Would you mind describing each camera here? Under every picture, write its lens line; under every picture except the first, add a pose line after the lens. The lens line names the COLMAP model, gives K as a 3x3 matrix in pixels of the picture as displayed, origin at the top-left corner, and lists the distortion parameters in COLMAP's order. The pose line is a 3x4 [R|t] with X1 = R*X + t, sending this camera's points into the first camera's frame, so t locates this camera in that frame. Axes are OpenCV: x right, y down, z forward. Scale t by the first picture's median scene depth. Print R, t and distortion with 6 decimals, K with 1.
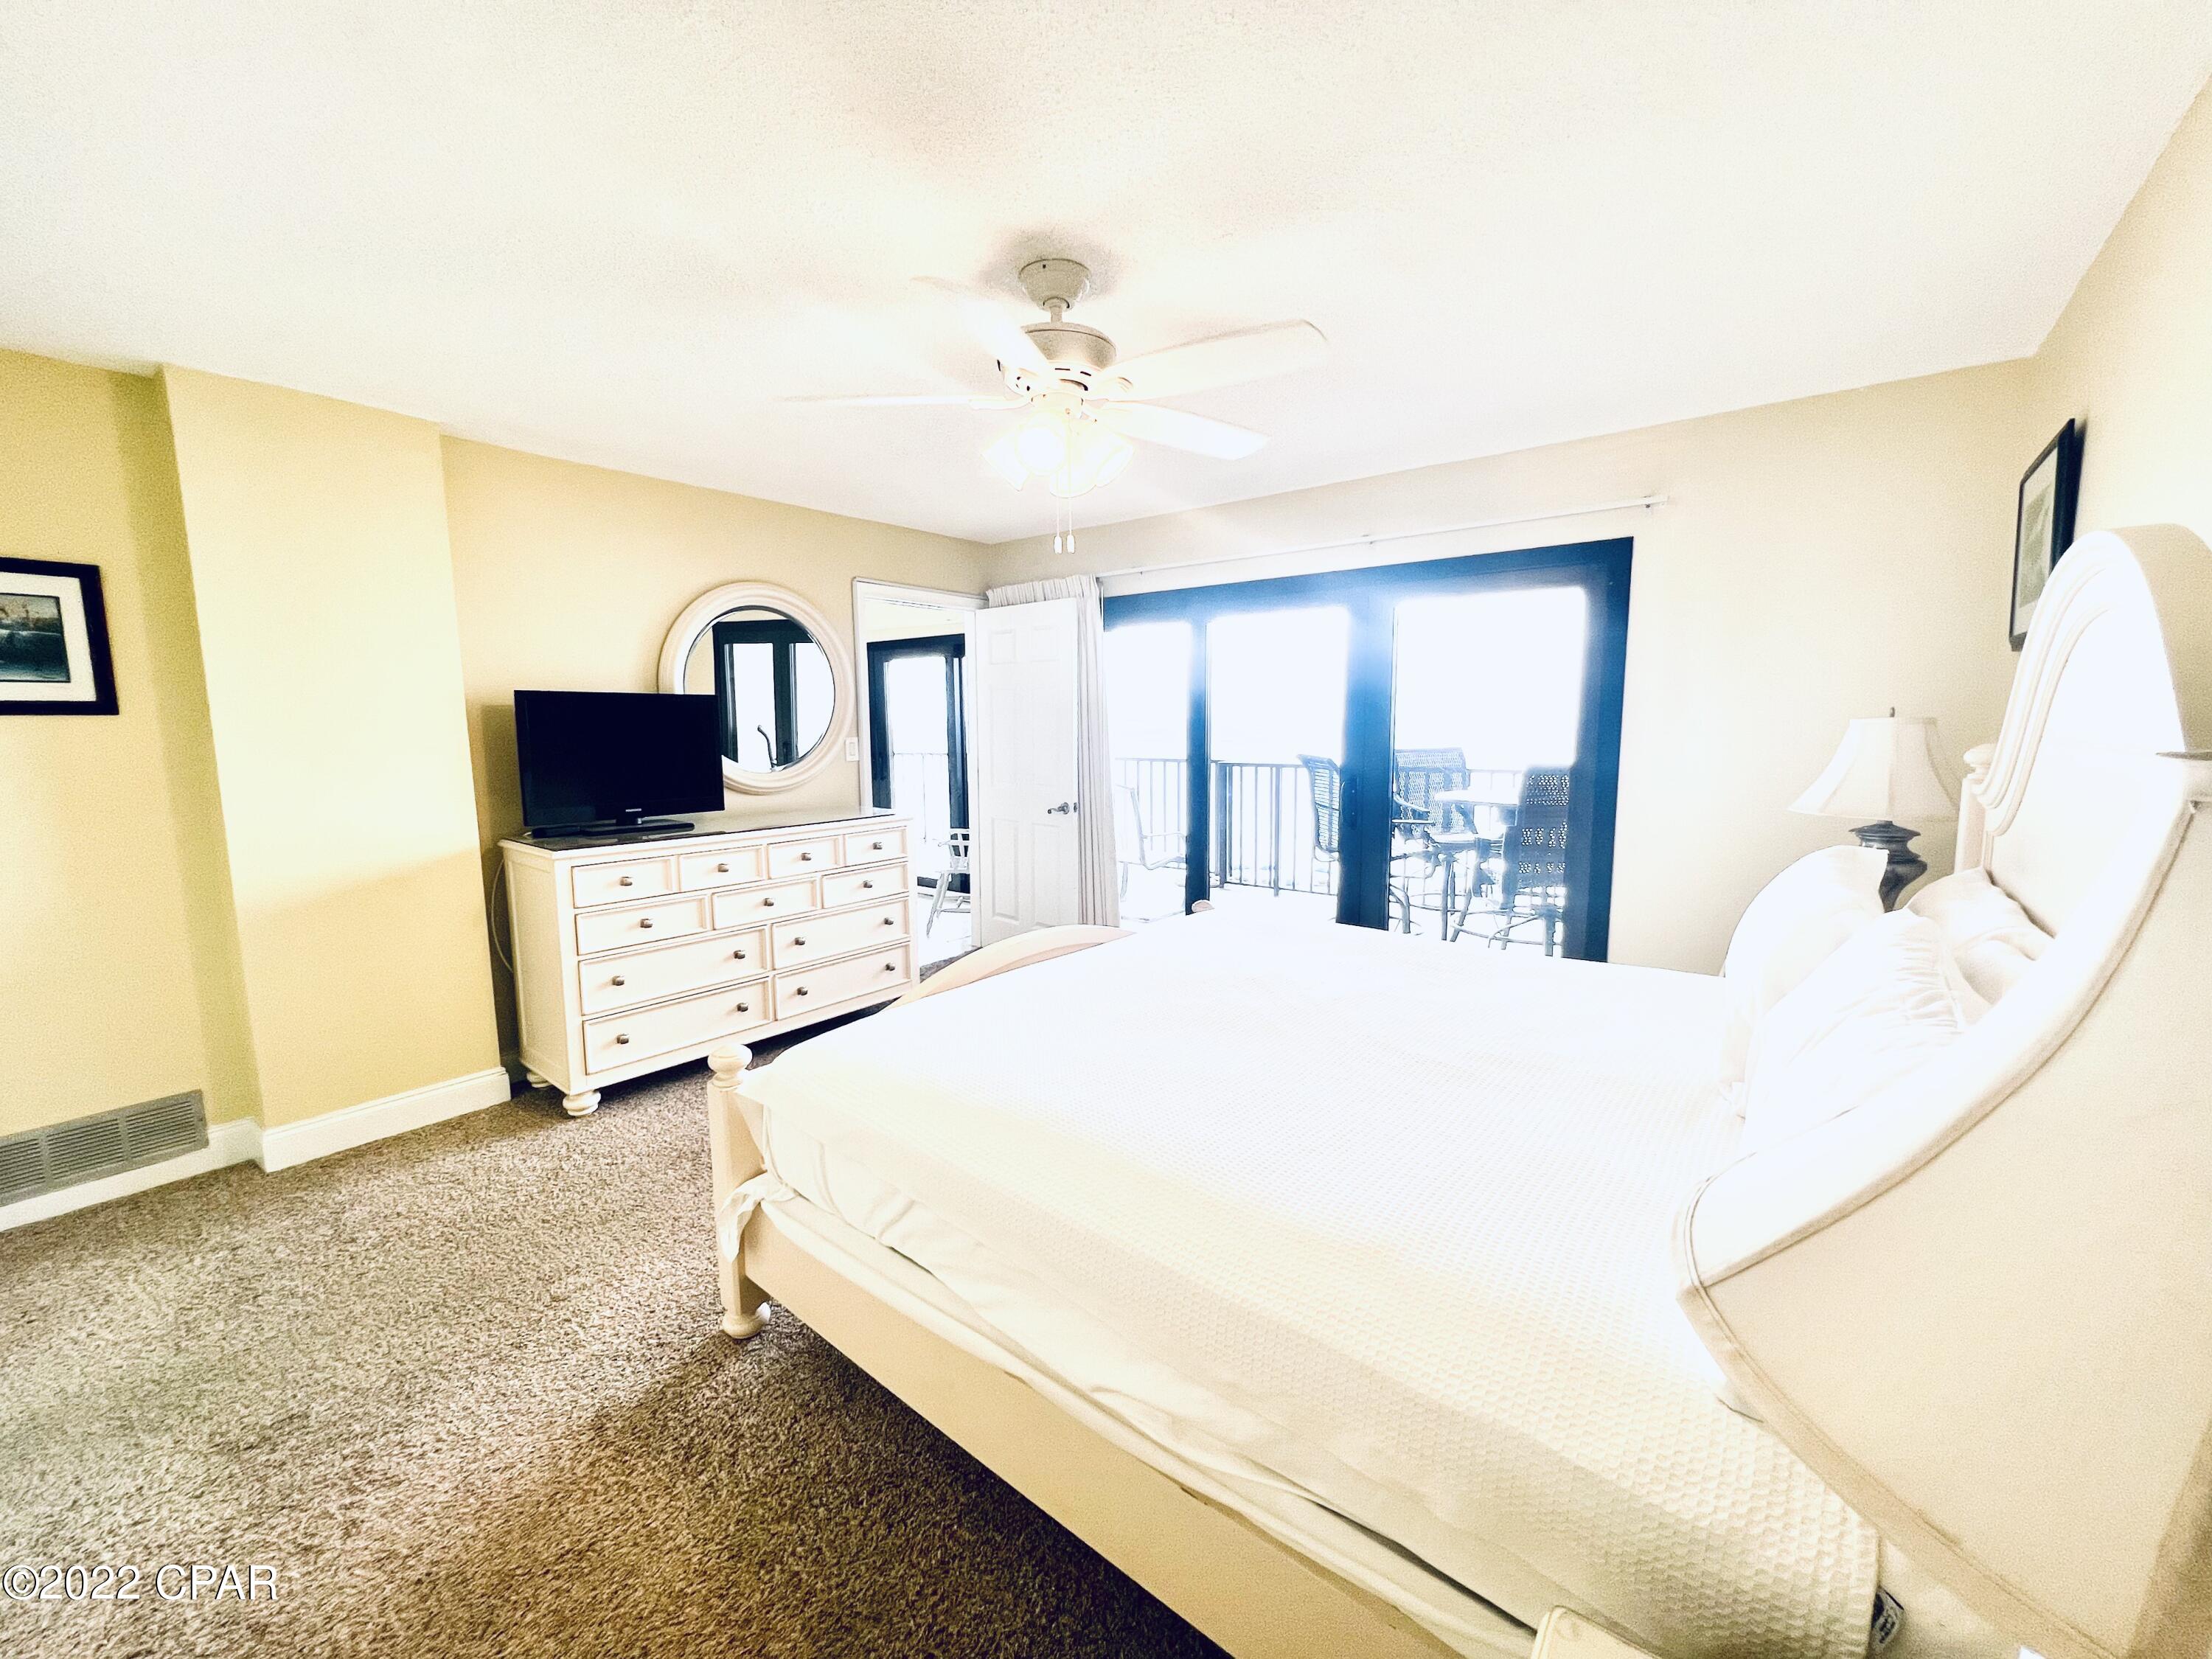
lens RADIAL K [[886.7, 0, 1105.8], [0, 886.7, 824.5], [0, 0, 1]] dist [-0.004265, 0.001469]
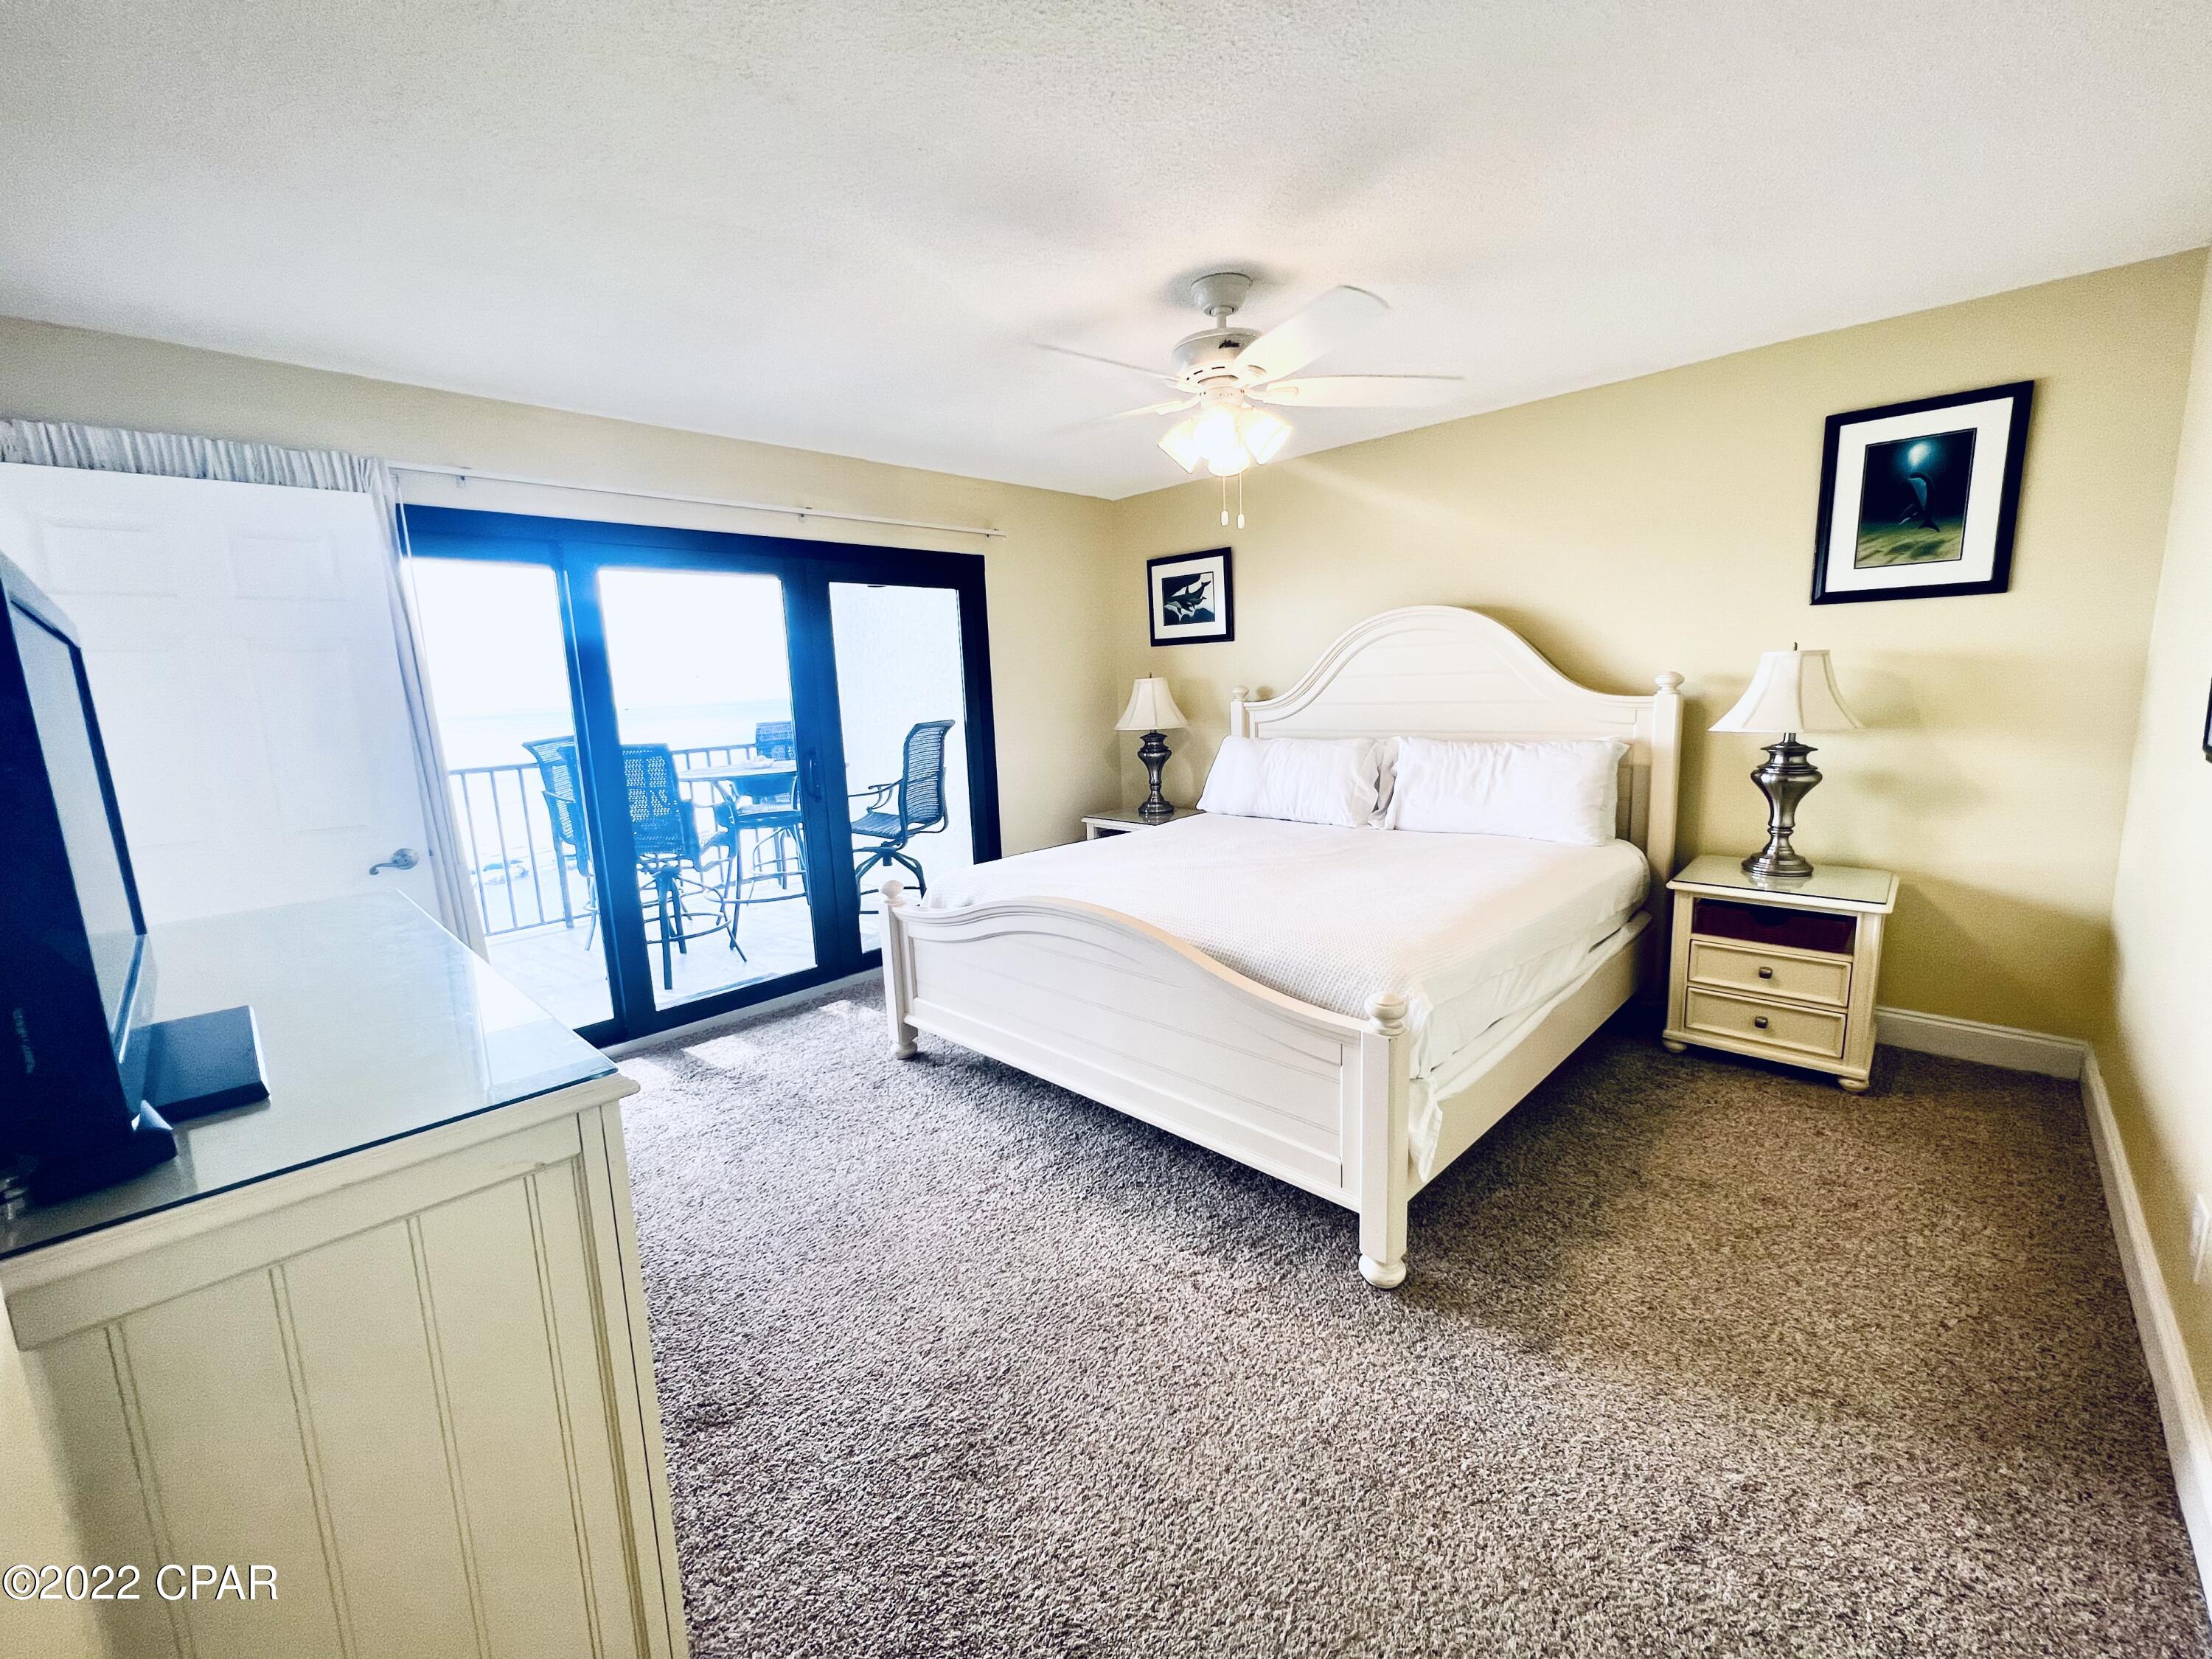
lens RADIAL K [[886.7, 0, 1094.2], [0, 886.7, 822.8], [0, 0, 1]] dist [-0.004265, 0.001469]
pose [[0.096724, -0.154965, 0.983174, -0.758940], [0.158344, 0.977620, 0.138512, -0.067234], [-0.982635, 0.142282, 0.119097, 0.641246]]
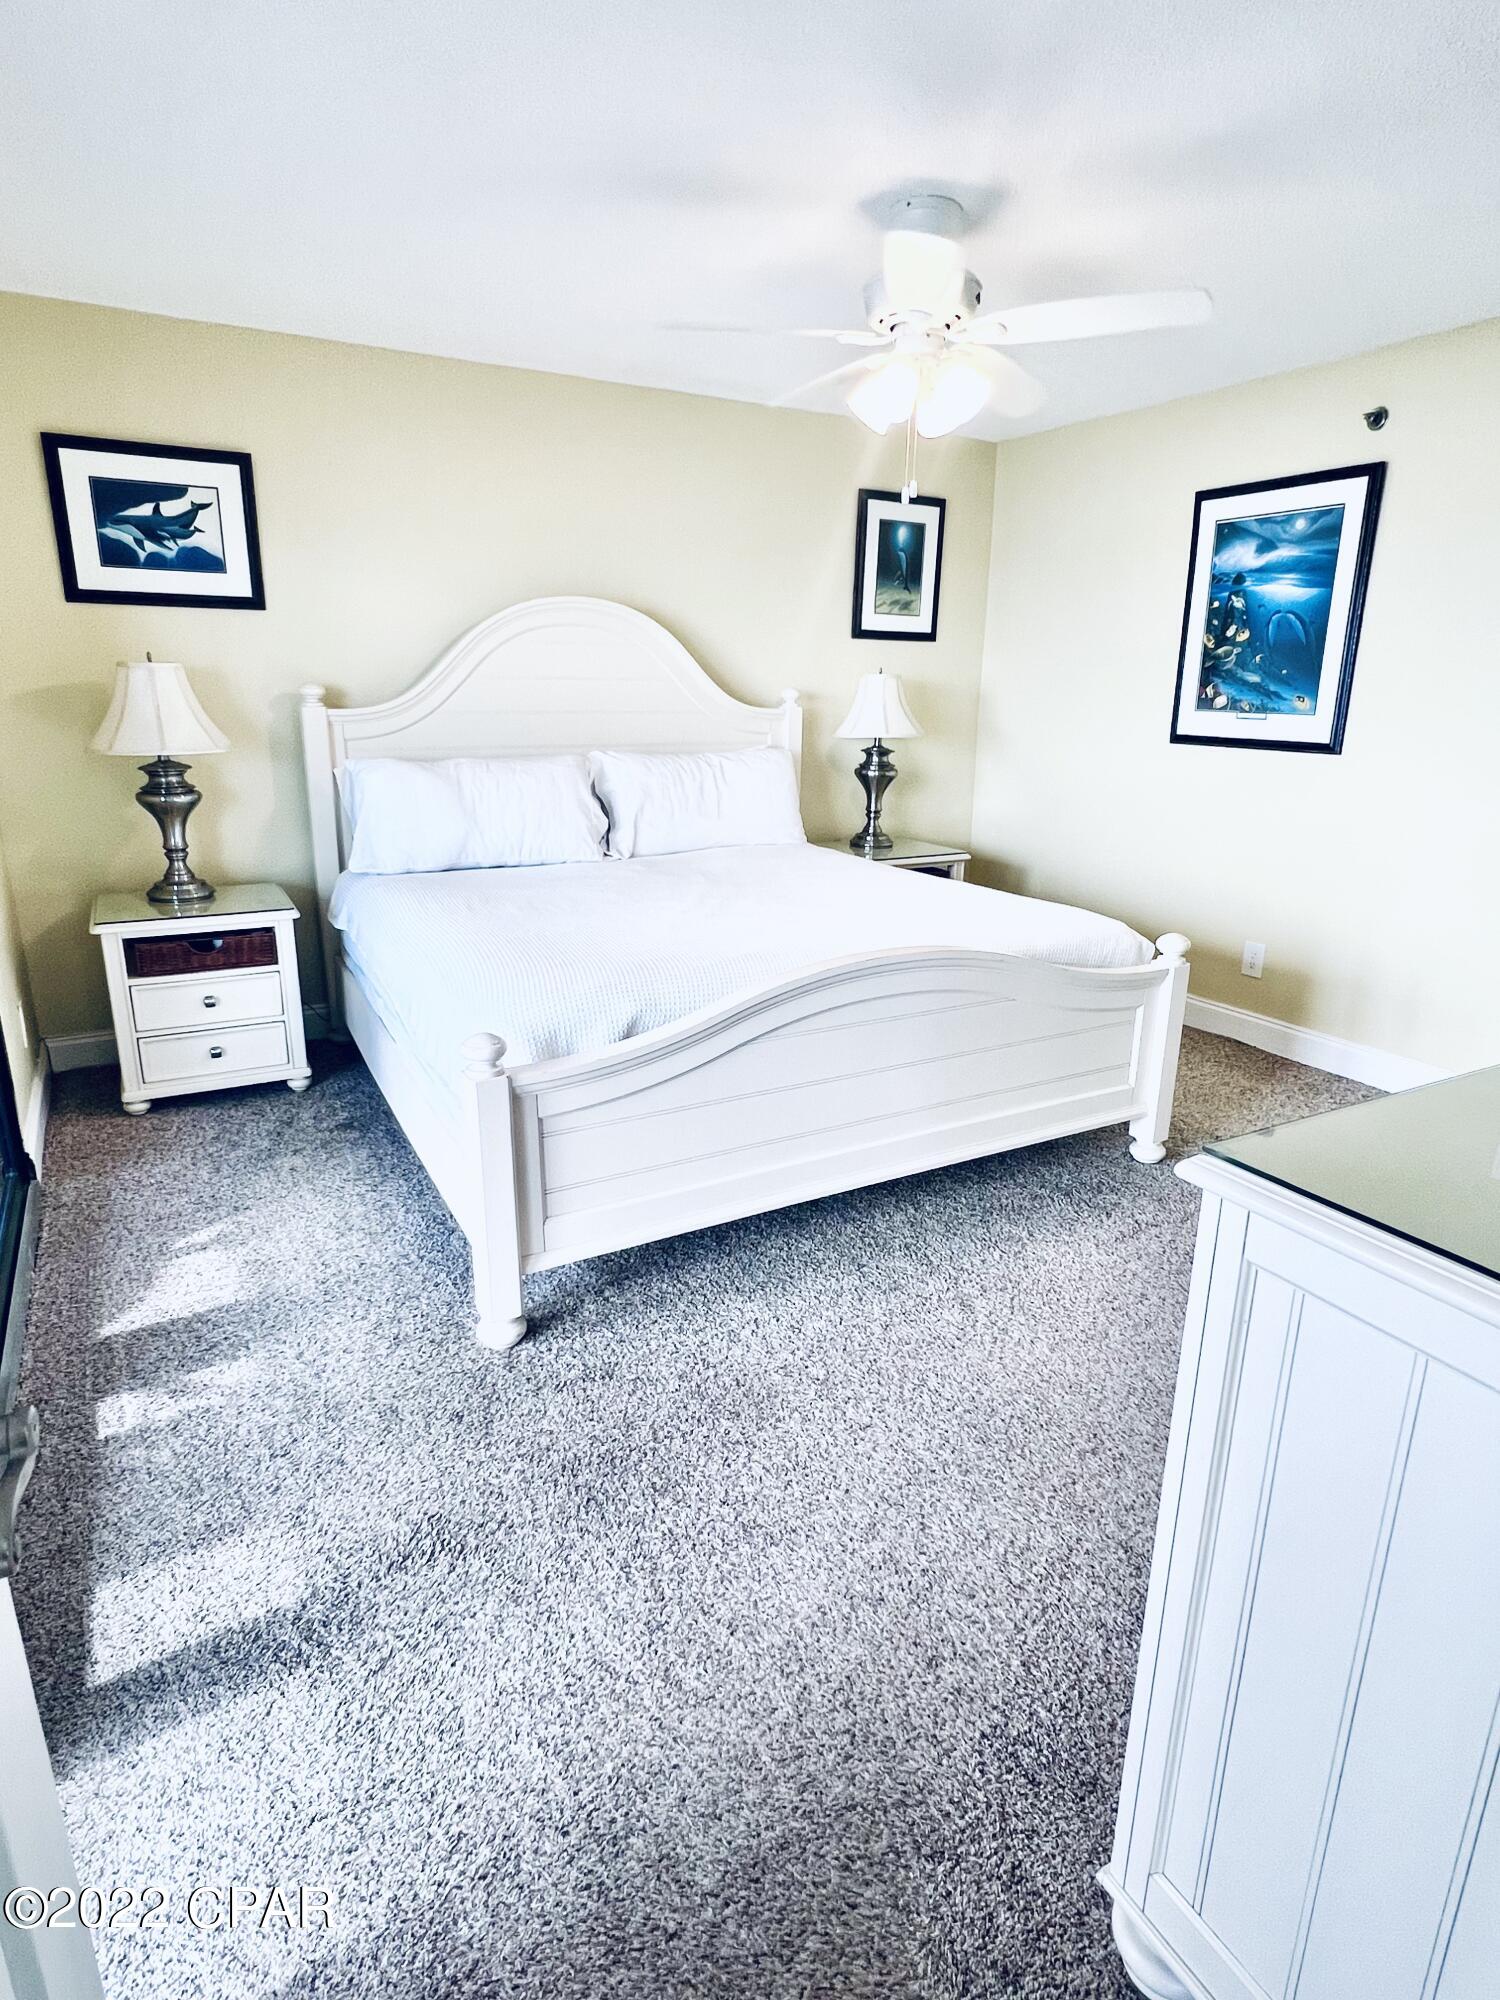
lens RADIAL K [[1085.9, 0, 755.0], [0, 1085.9, 1003.3], [0, 0, 1]] dist [-0.004019, 0.001524]
pose [[-0.928907, -0.122789, 0.349363, -0.214463], [0.029169, 0.916234, 0.399581, -0.178008], [-0.369163, 0.381364, -0.847514, 1.445736]]
